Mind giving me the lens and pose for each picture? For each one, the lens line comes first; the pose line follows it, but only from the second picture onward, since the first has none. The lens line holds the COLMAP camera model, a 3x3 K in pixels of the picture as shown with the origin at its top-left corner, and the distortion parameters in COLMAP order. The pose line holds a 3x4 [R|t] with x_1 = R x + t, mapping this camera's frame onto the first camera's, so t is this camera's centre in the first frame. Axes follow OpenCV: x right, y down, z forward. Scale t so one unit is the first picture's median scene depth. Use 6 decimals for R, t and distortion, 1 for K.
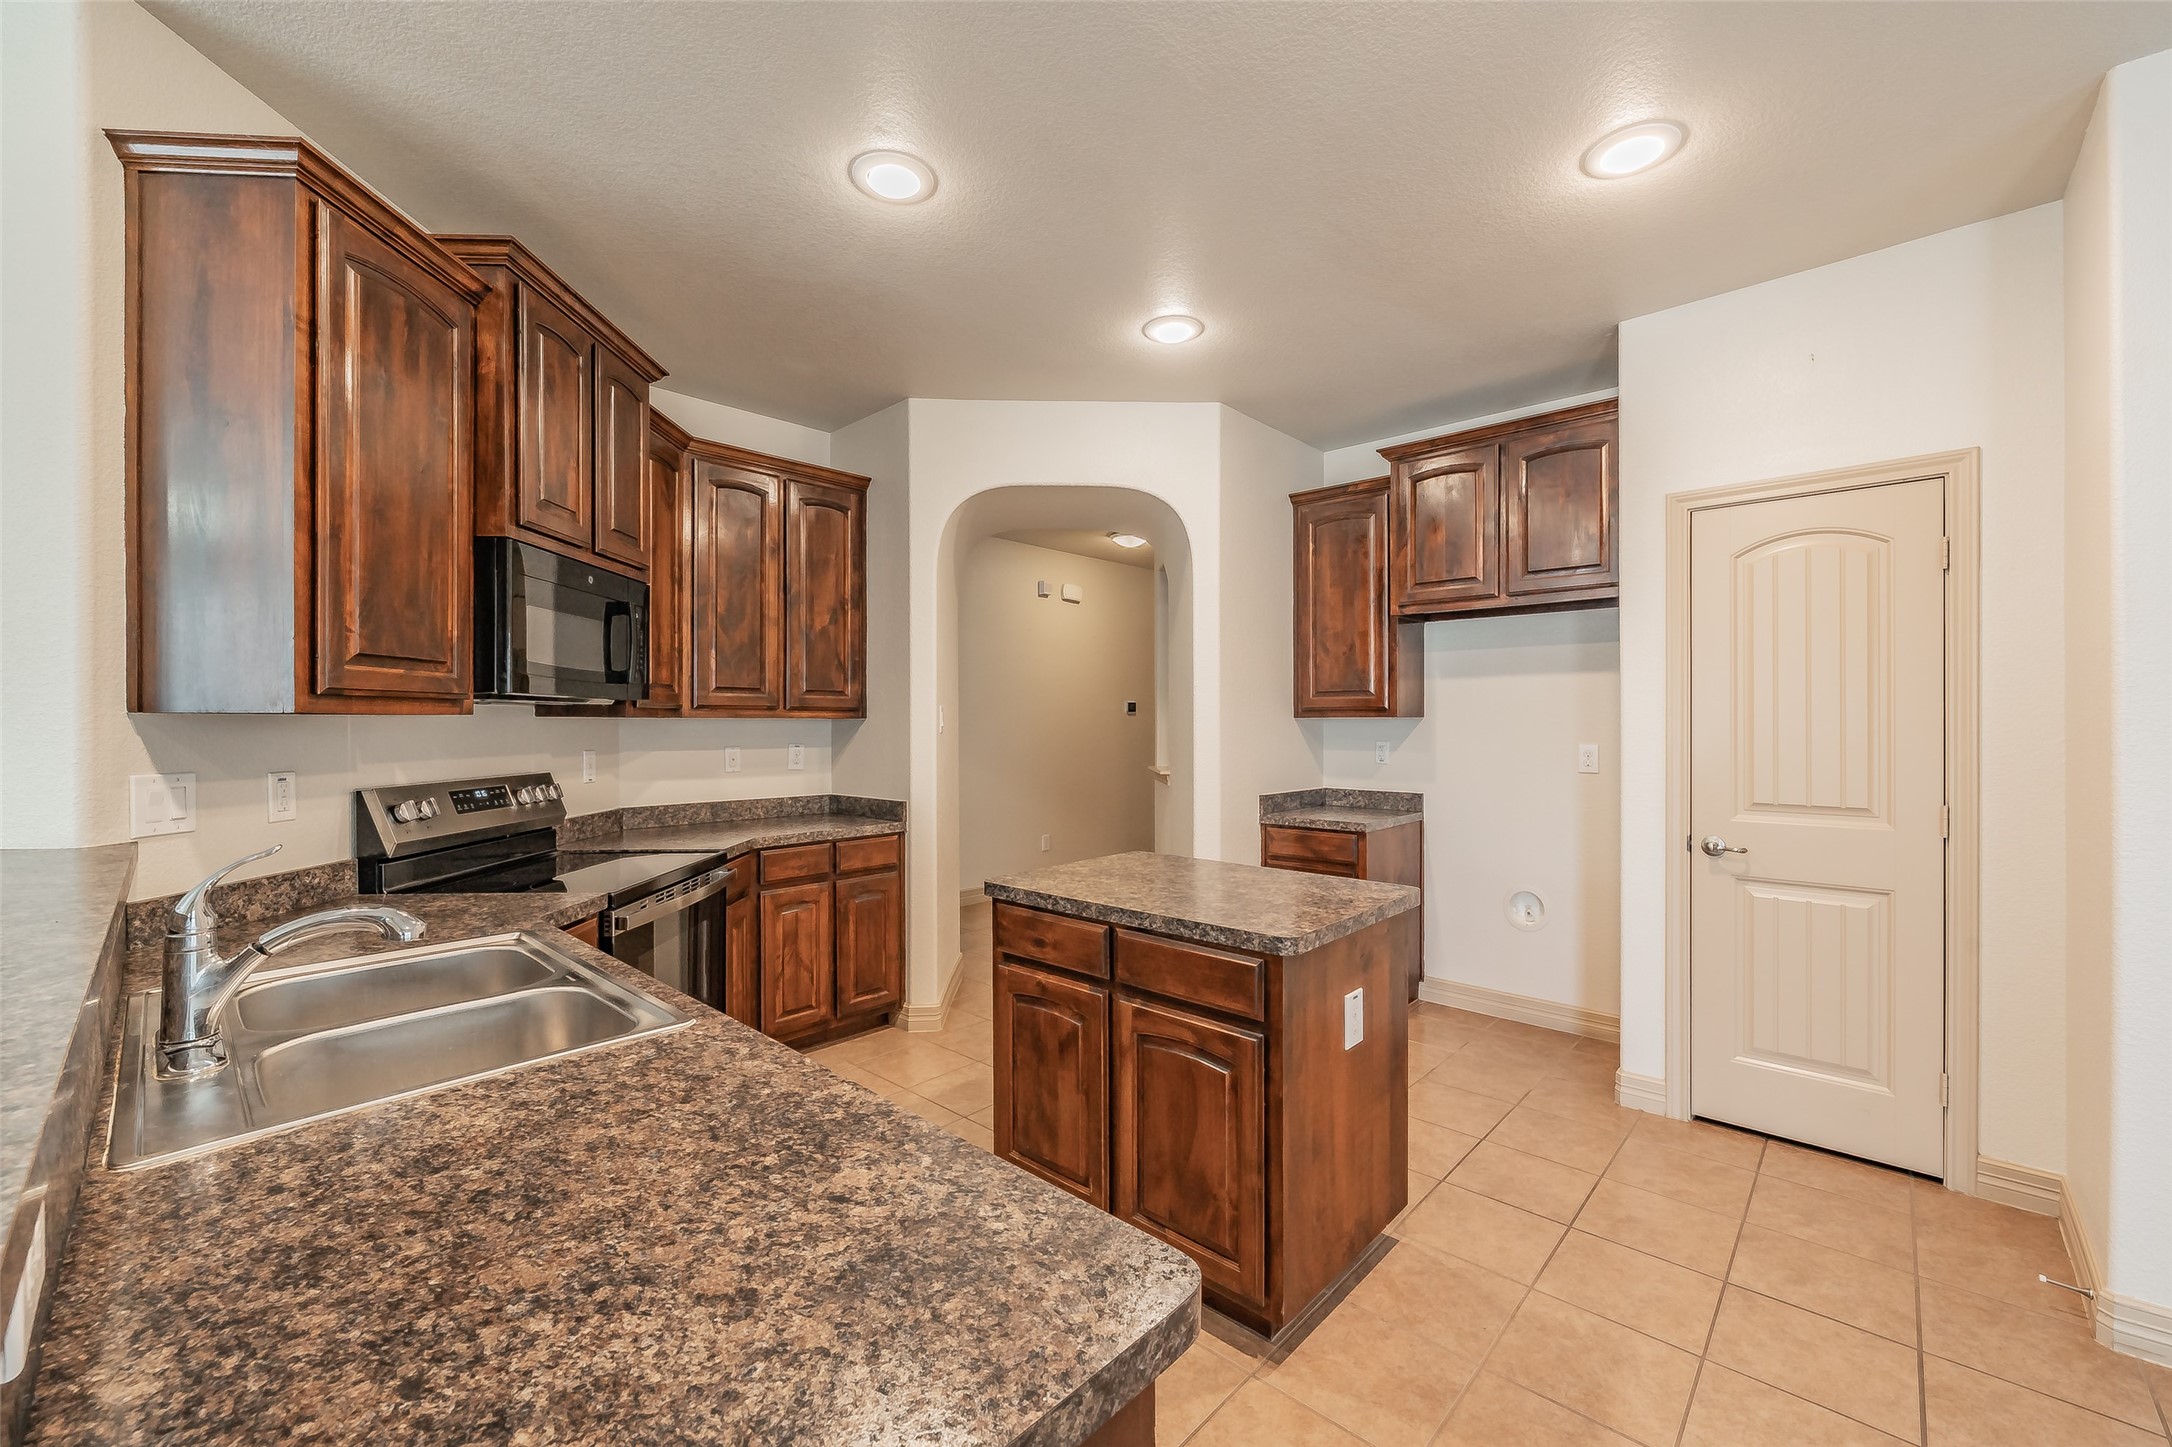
lens RADIAL K [[866.0, 0, 1096.5], [0, 866.0, 725.4], [0, 0, 1]] dist [-0.005667, 0.001065]
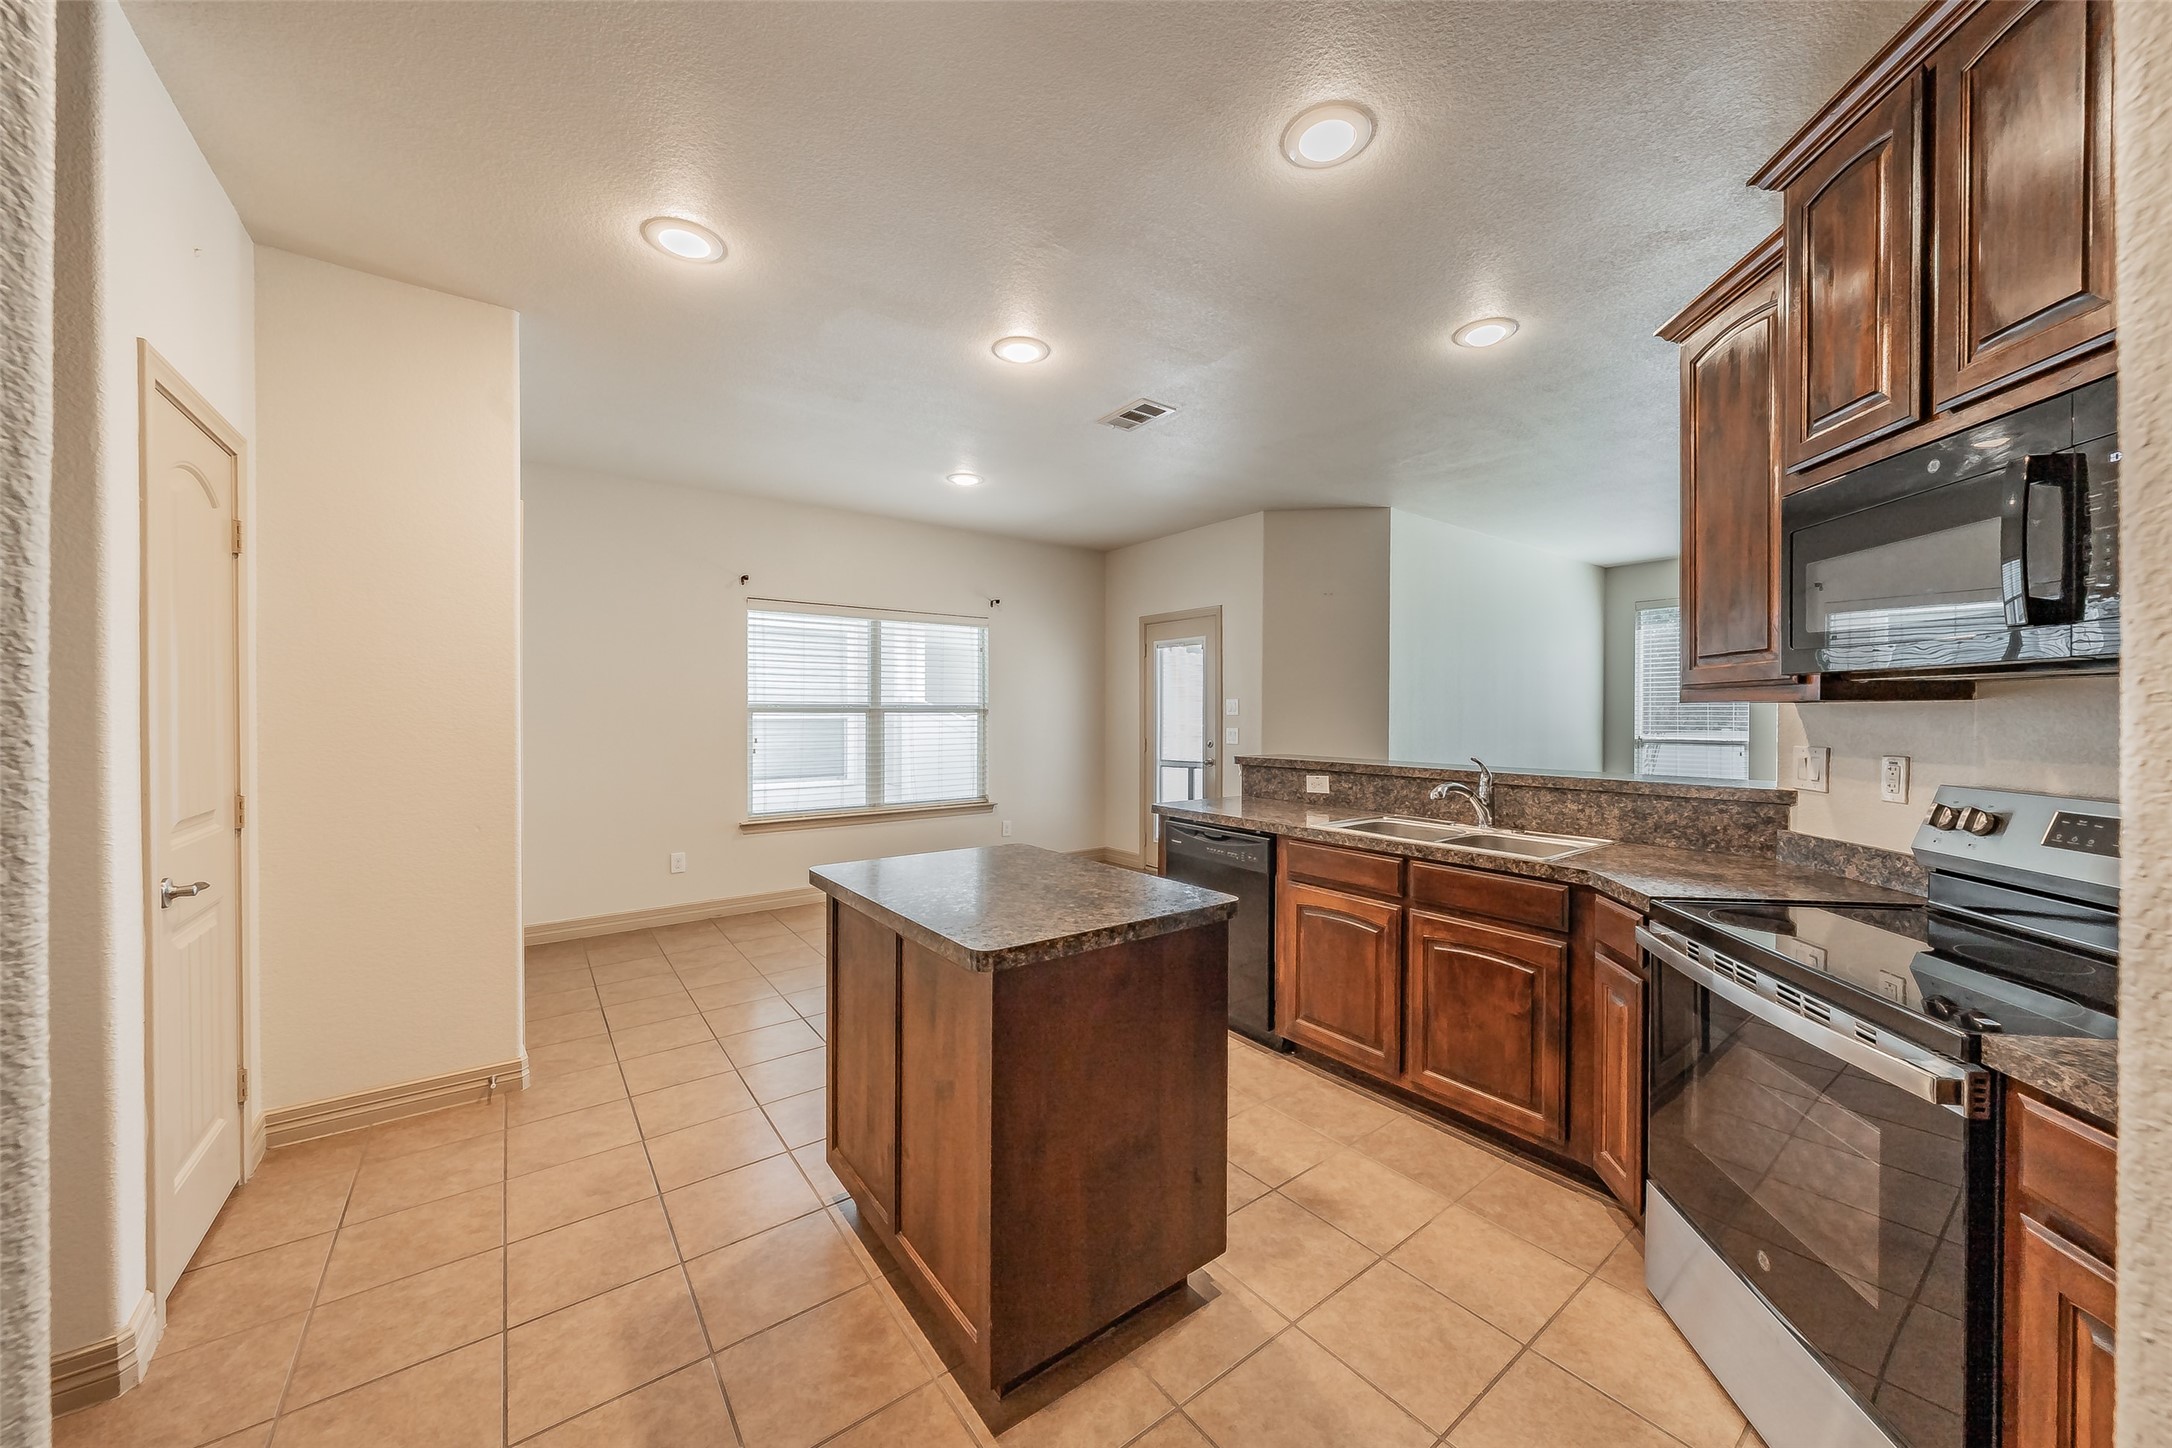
lens RADIAL K [[769.3, 0, 1123.8], [0, 769.3, 718.1], [0, 0, 1]] dist [-0.000898, -0.000374]
pose [[-0.988553, -0.001781, 0.150865, -0.115430], [-0.000174, 0.999943, 0.010661, -0.001950], [-0.150875, 0.010513, -0.988497, 1.440237]]
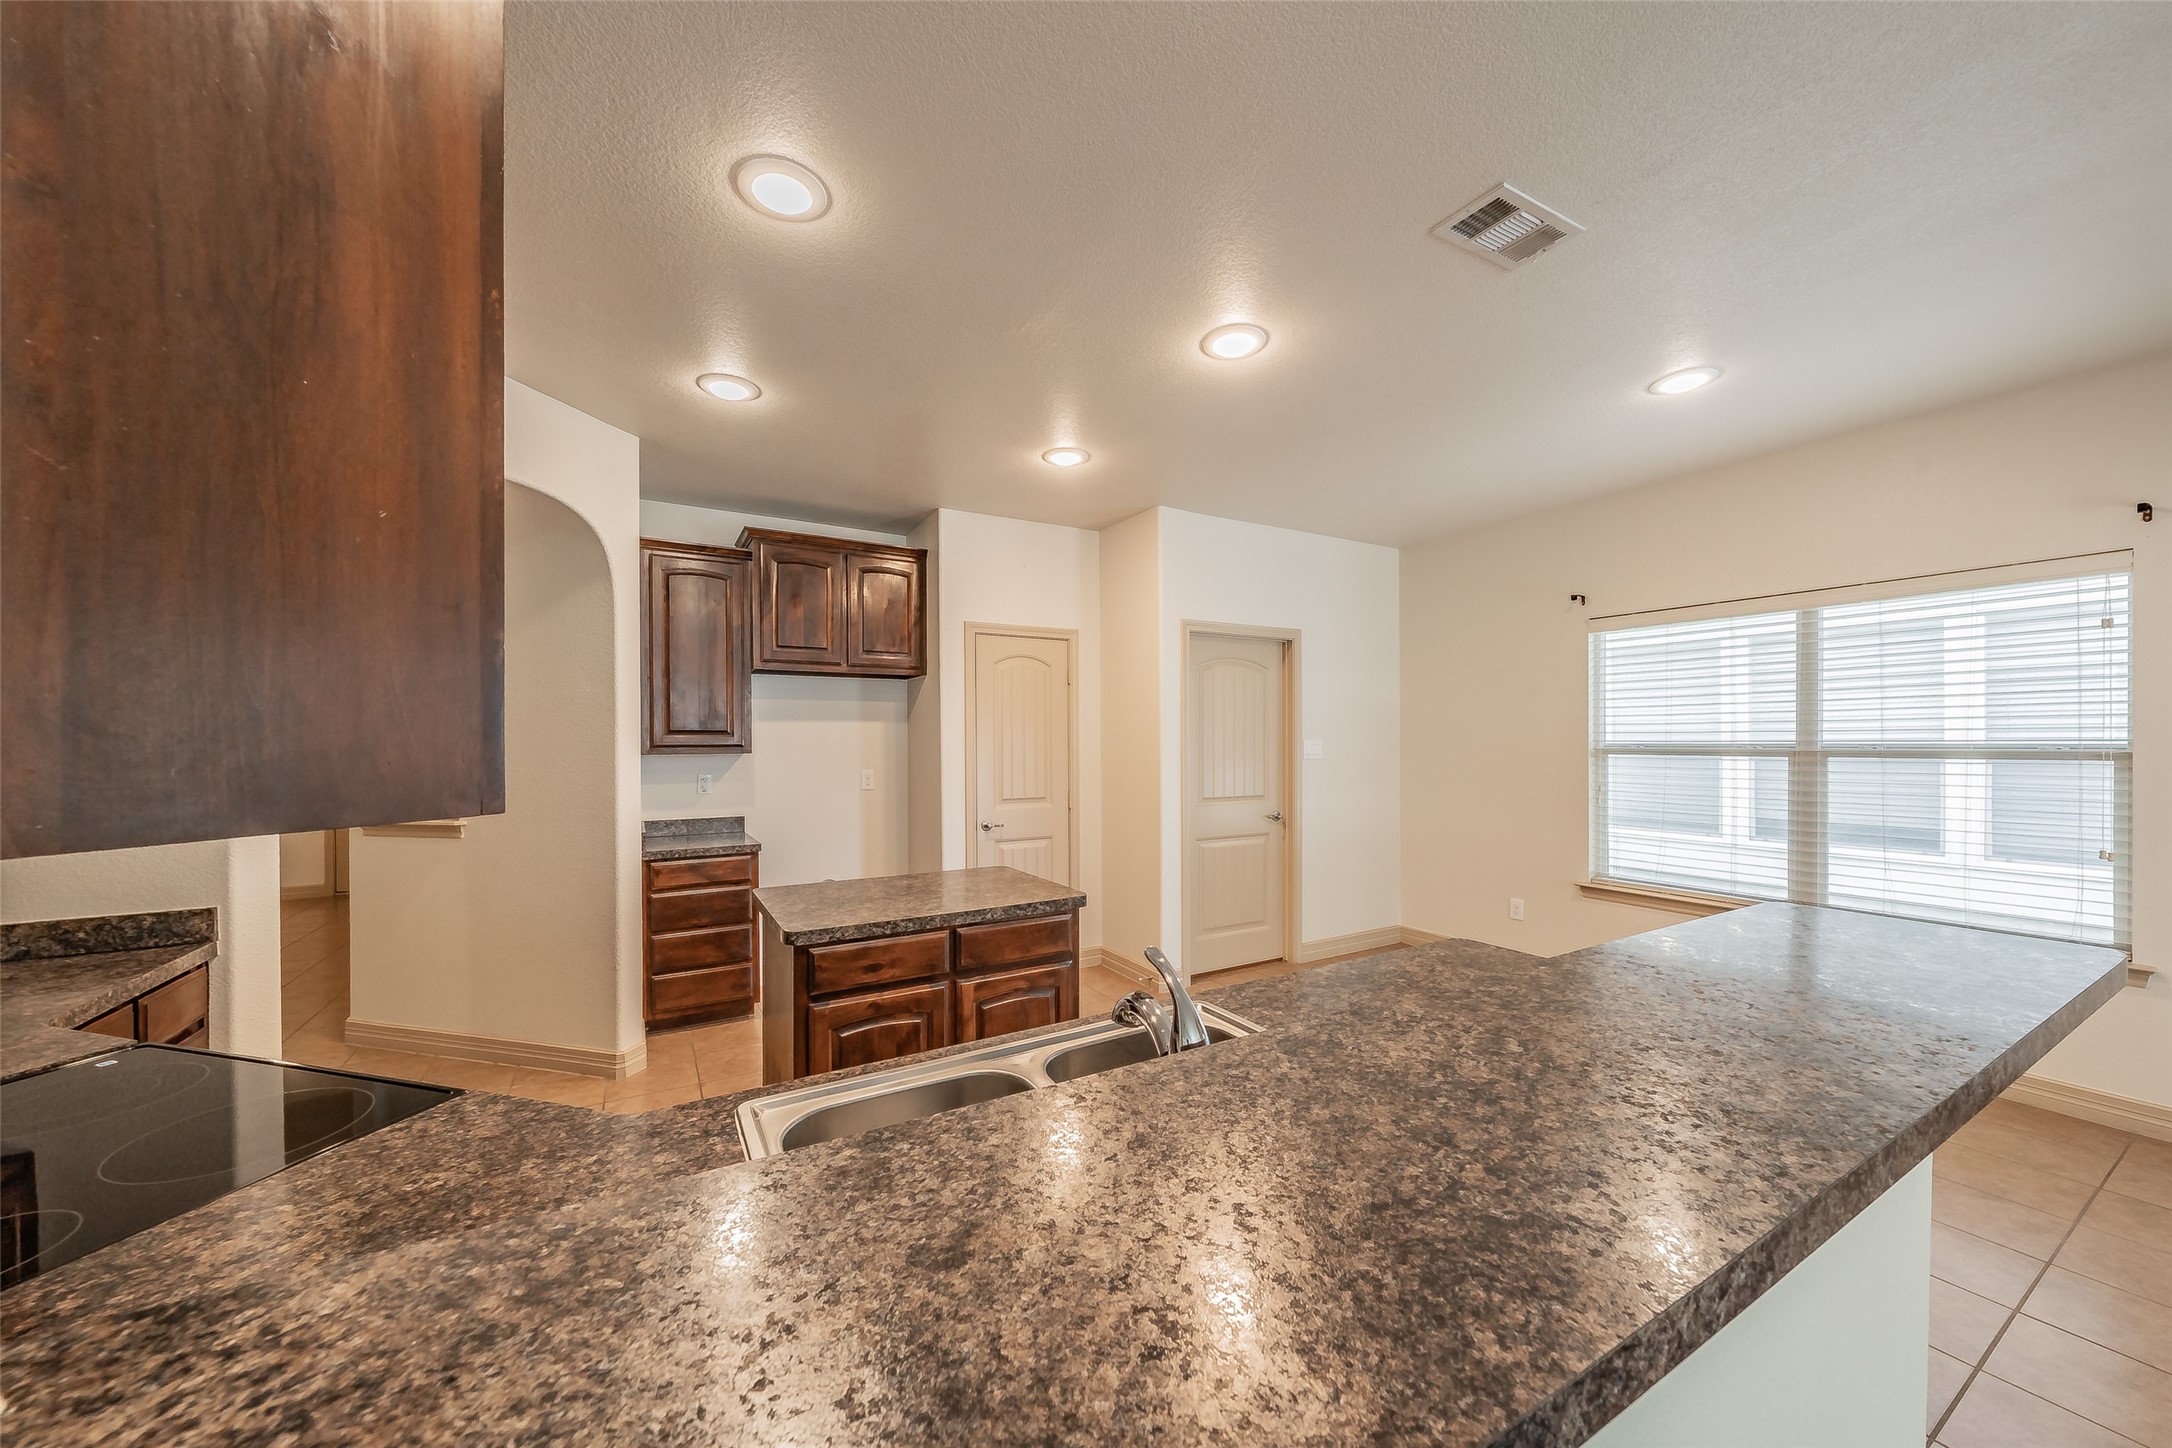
lens RADIAL K [[769.3, 0, 1068.3], [0, 769.3, 746.6], [0, 0, 1]] dist [-0.000898, -0.000374]
pose [[0.301293, -0.009506, 0.953484, -0.722256], [0.008224, 0.999939, 0.007370, -0.030967], [-0.953496, 0.005621, 0.301353, 0.353953]]
